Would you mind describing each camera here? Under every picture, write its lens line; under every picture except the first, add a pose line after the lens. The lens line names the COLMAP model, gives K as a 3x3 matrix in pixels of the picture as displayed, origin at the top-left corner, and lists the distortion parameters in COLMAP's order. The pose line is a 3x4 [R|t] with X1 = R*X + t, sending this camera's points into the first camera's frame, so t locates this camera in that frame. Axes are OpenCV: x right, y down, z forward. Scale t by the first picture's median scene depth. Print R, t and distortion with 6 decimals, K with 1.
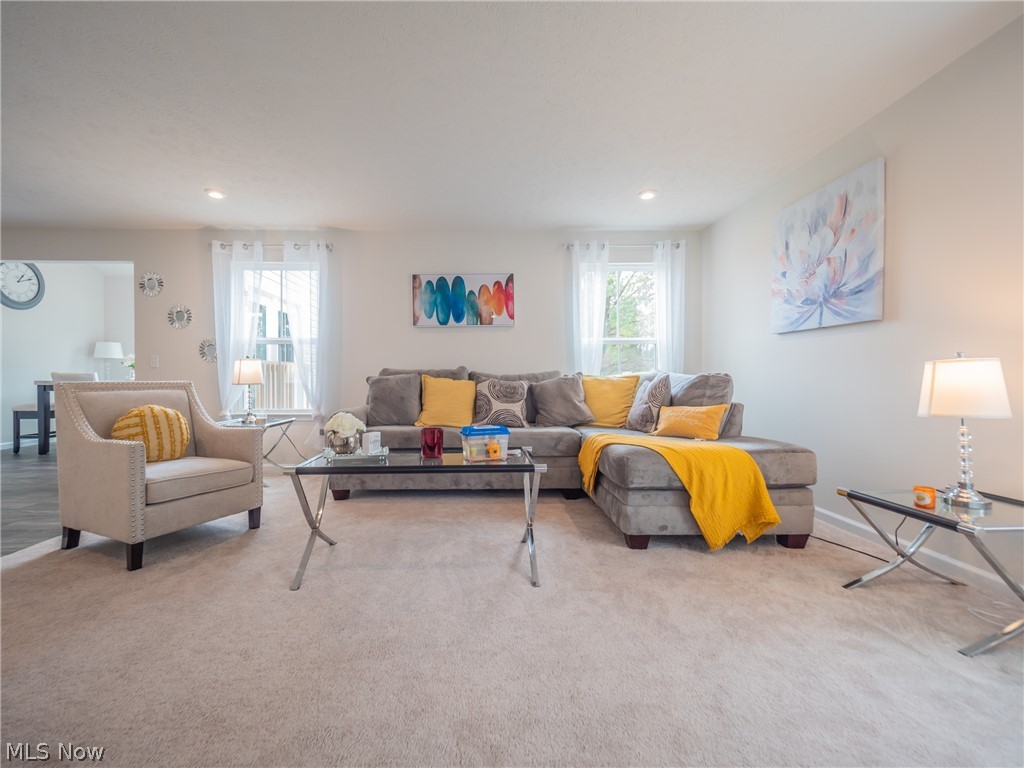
lens RADIAL K [[417.8, 0, 485.3], [0, 417.8, 379.0], [0, 0, 1]] dist [0.018974, -0.001562]
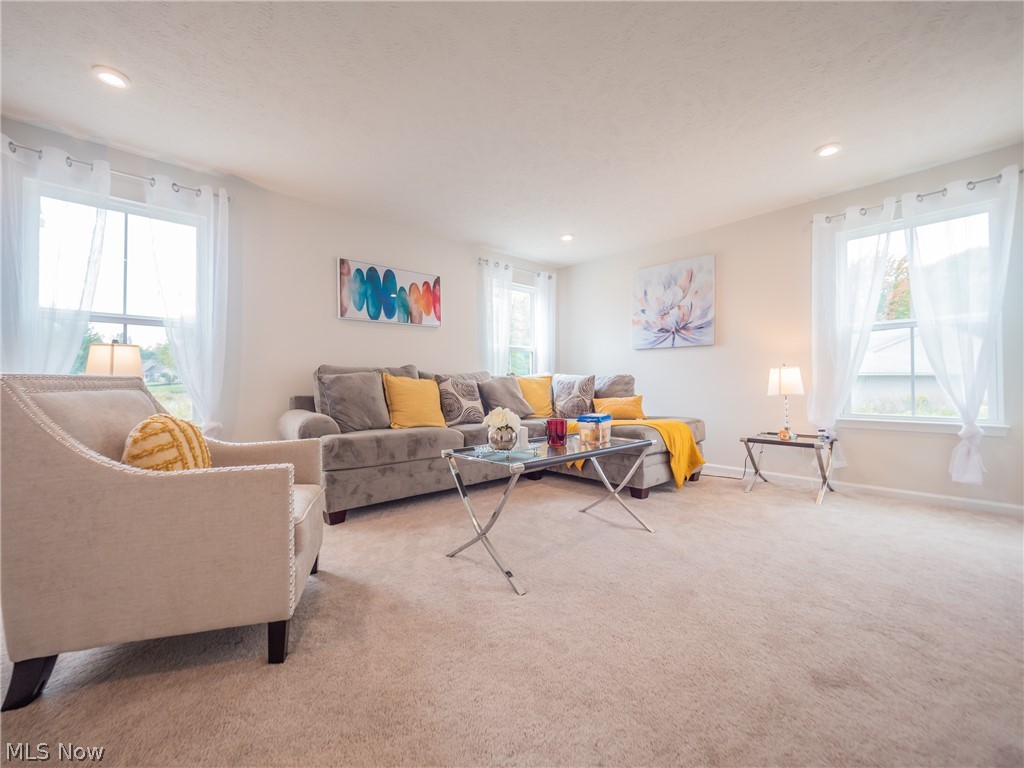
lens RADIAL K [[417.8, 0, 503.0], [0, 417.8, 366.8], [0, 0, 1]] dist [0.018974, -0.001562]
pose [[0.764129, 0.024703, 0.644590, -0.476832], [0.002625, 0.999139, -0.041403, 0.012878], [-0.645058, 0.033330, 0.763407, 0.122754]]
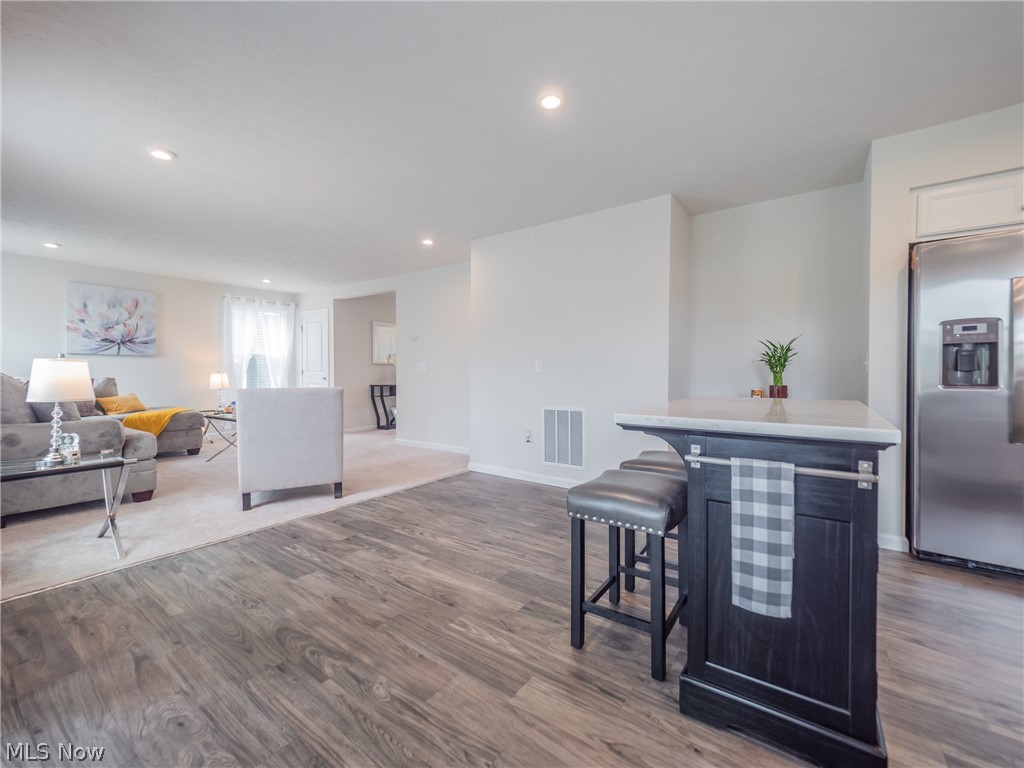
lens RADIAL K [[417.8, 0, 518.9], [0, 417.8, 381.9], [0, 0, 1]] dist [0.018974, -0.001562]
pose [[-0.815653, -0.012753, 0.578401, -1.291061], [0.003361, 0.999636, 0.026779, -0.024279], [-0.578532, 0.023786, -0.815313, 0.998640]]
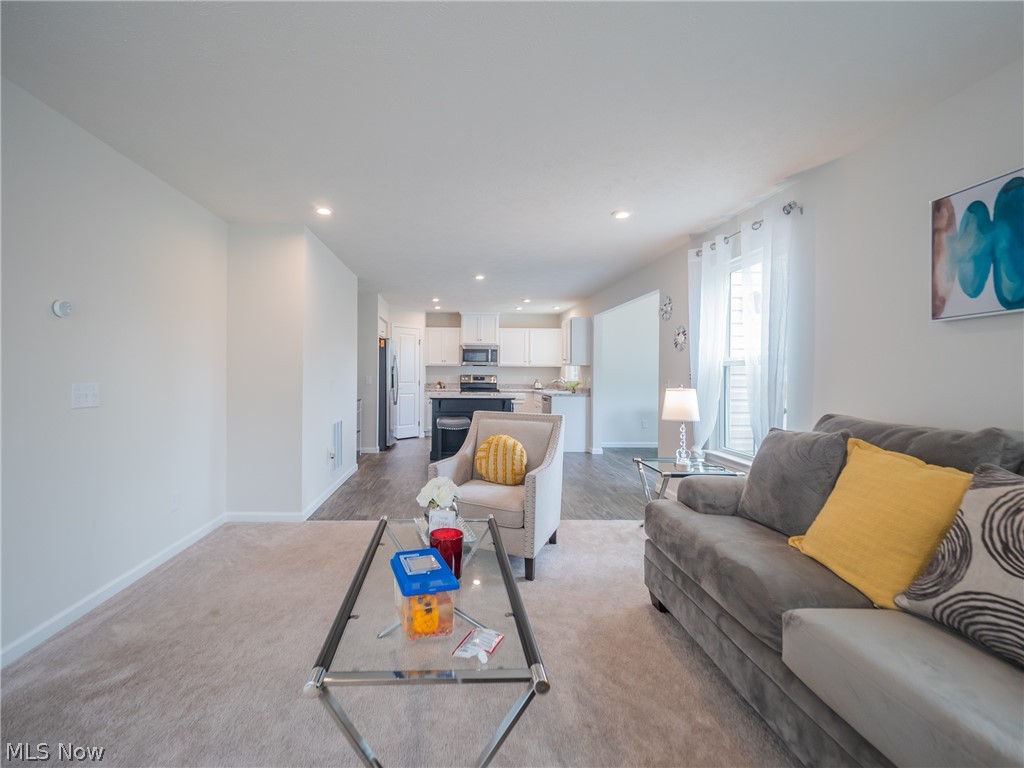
lens RADIAL K [[457.9, 0, 473.1], [0, 457.9, 369.7], [0, 0, 1]] dist [0.012502, -0.002844]
pose [[0.020020, -0.004891, -0.999788, 0.299535], [-0.011356, 0.999922, -0.005119, -0.067840], [0.999735, 0.011456, 0.019963, 0.519167]]
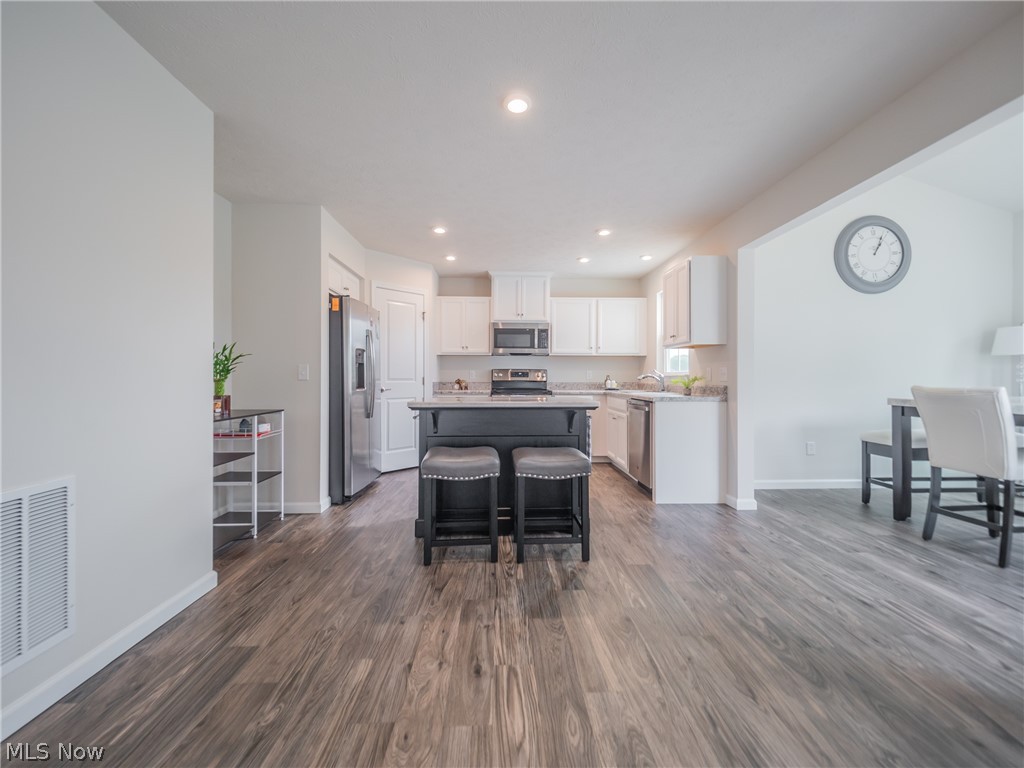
lens RADIAL K [[417.8, 0, 501.8], [0, 417.8, 378.5], [0, 0, 1]] dist [0.018974, -0.001562]
pose [[-0.018343, 0.002455, -0.999829, -0.534161], [-0.003798, 0.999990, 0.002525, -0.029340], [0.999825, 0.003844, -0.018334, 0.557183]]
